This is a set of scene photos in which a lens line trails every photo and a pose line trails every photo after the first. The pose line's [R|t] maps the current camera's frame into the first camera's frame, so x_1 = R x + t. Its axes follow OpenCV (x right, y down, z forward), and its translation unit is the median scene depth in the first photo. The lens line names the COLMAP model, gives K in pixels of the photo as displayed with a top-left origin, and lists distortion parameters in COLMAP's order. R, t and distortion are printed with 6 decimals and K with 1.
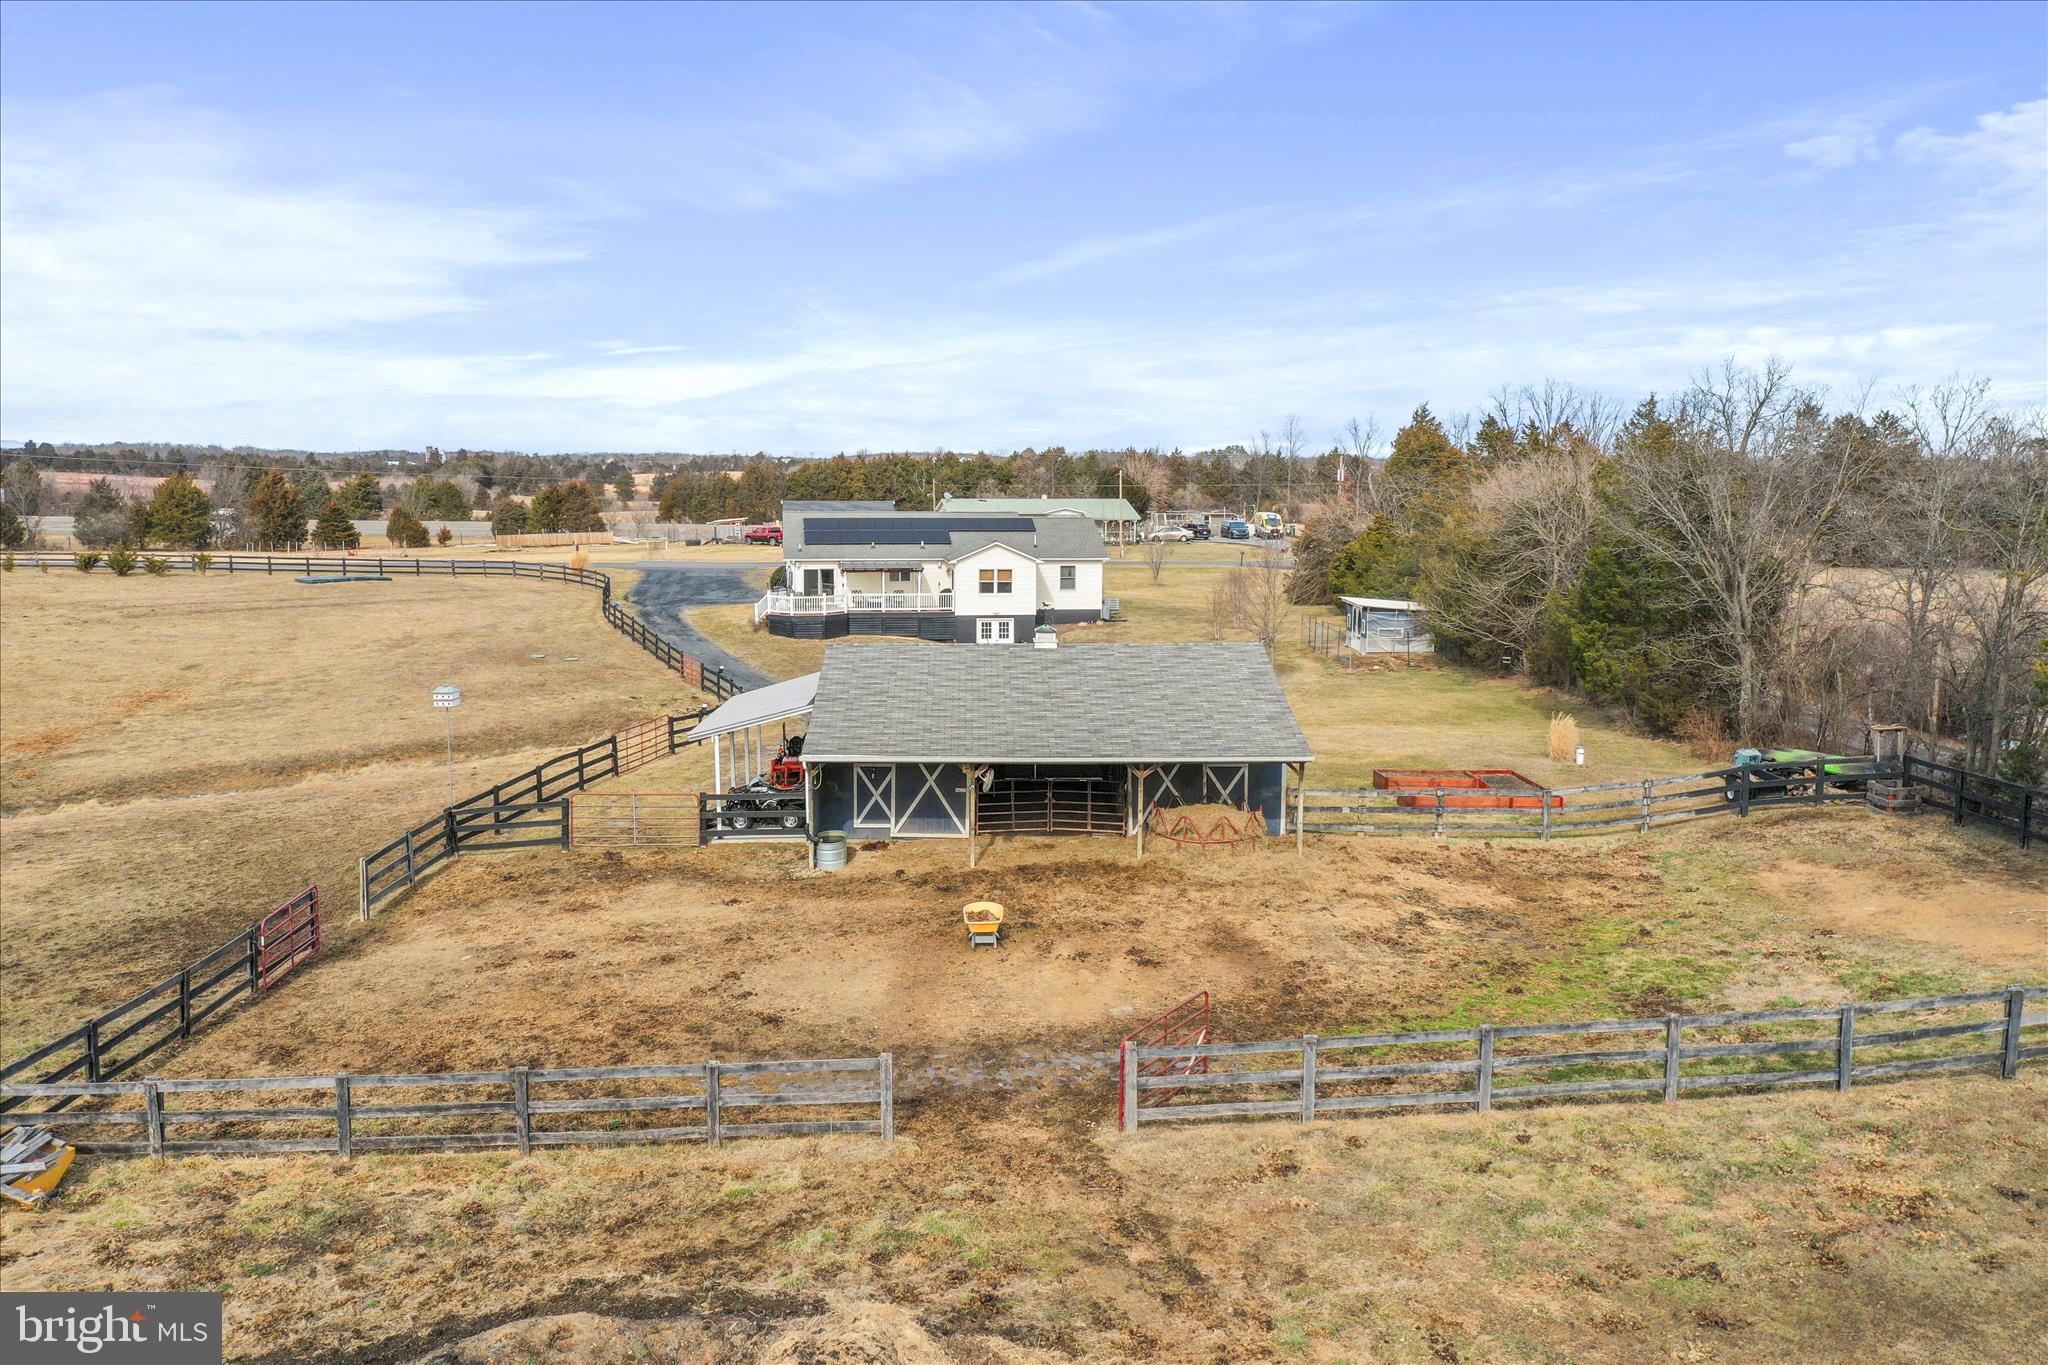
lens RADIAL K [[1591.3, 0, 1039.3], [0, 1591.3, 681.7], [0, 0, 1]] dist [-0.002947, -0.003547]
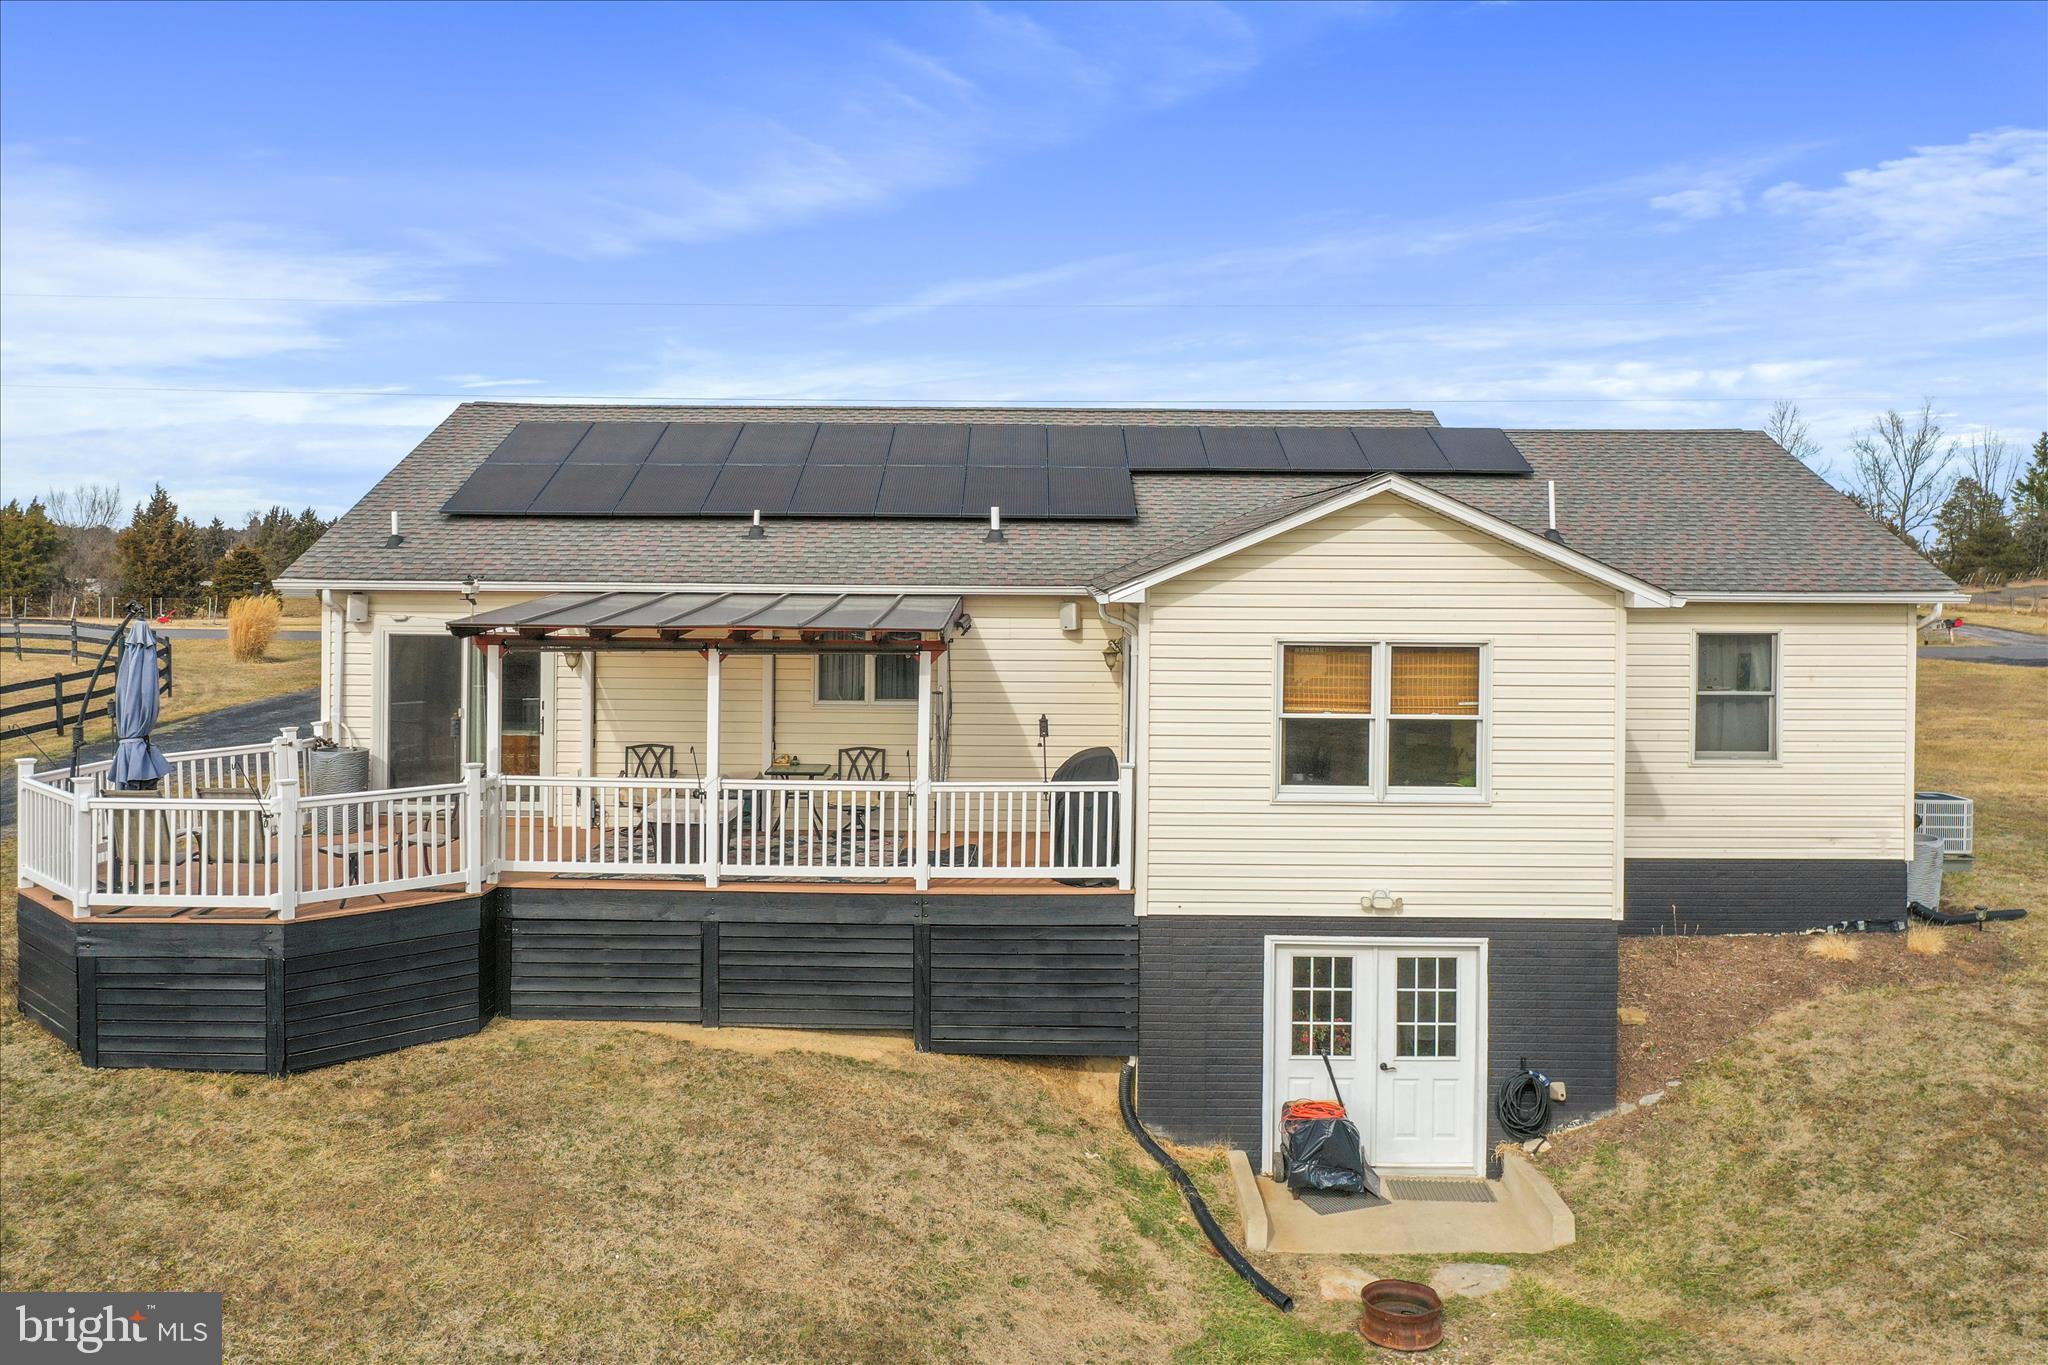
lens RADIAL K [[1612.2, 0, 1024.0], [0, 1612.2, 682.5], [0, 0, 1]] dist [-0.003639, 0.000994]
pose [[0.987344, 0.014806, -0.157903, -0.092584], [-0.023647, 0.998247, -0.054259, -0.138398], [0.156823, 0.057306, 0.985963, 2.024336]]
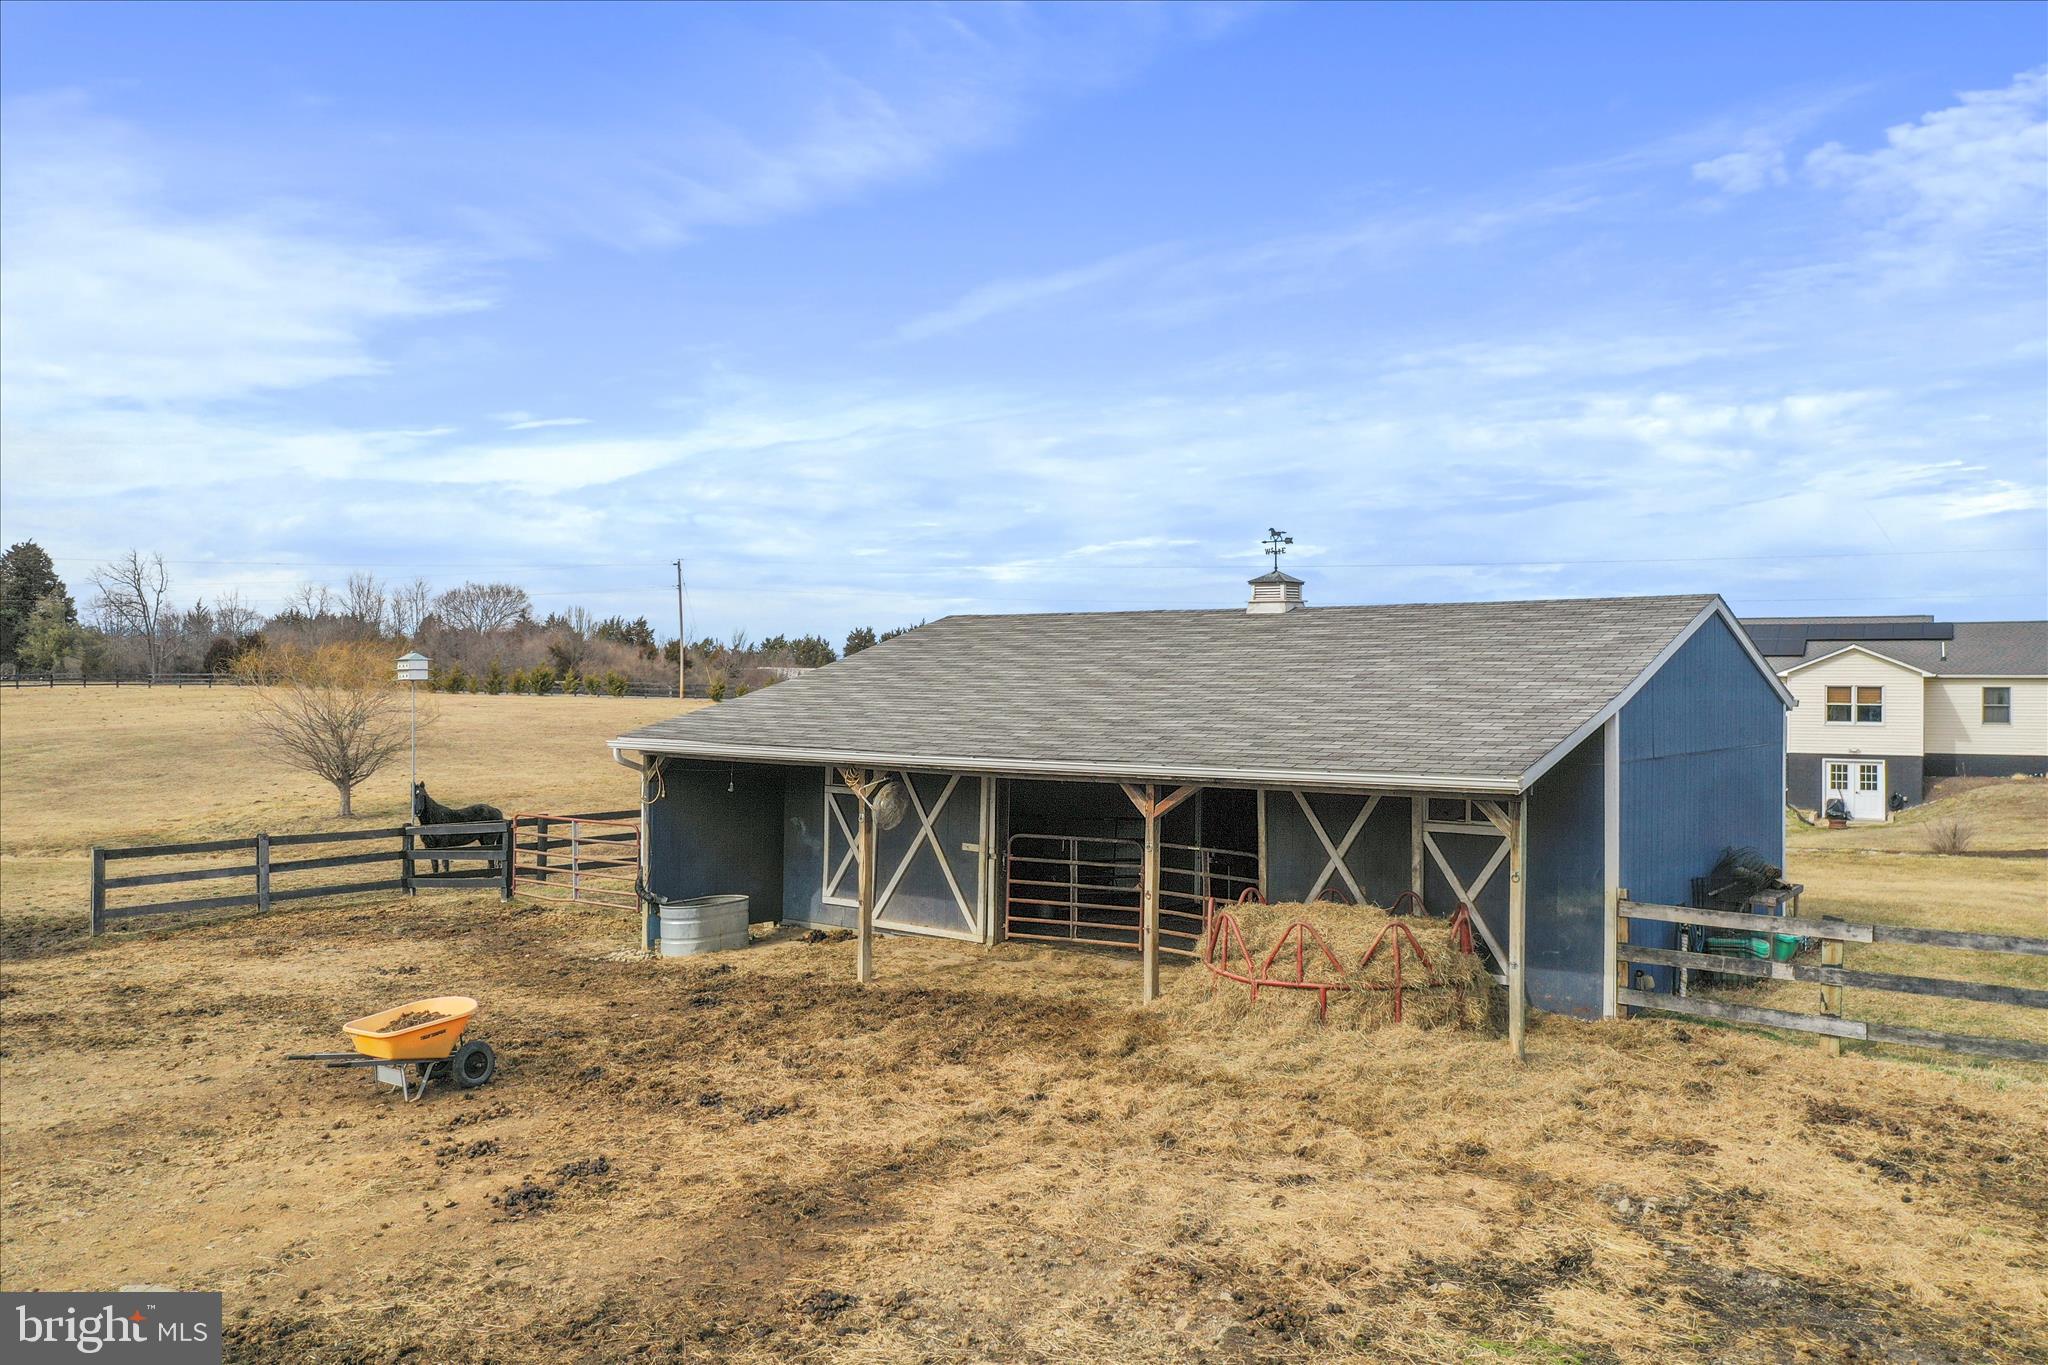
lens RADIAL K [[1612.2, 0, 1024.0], [0, 1612.2, 682.5], [0, 0, 1]] dist [-0.003639, 0.000994]
pose [[0.780276, -0.001672, -0.625433, 0.305910], [-0.082775, 0.990924, -0.105918, 0.071603], [0.619933, 0.134416, 0.773056, 0.616917]]
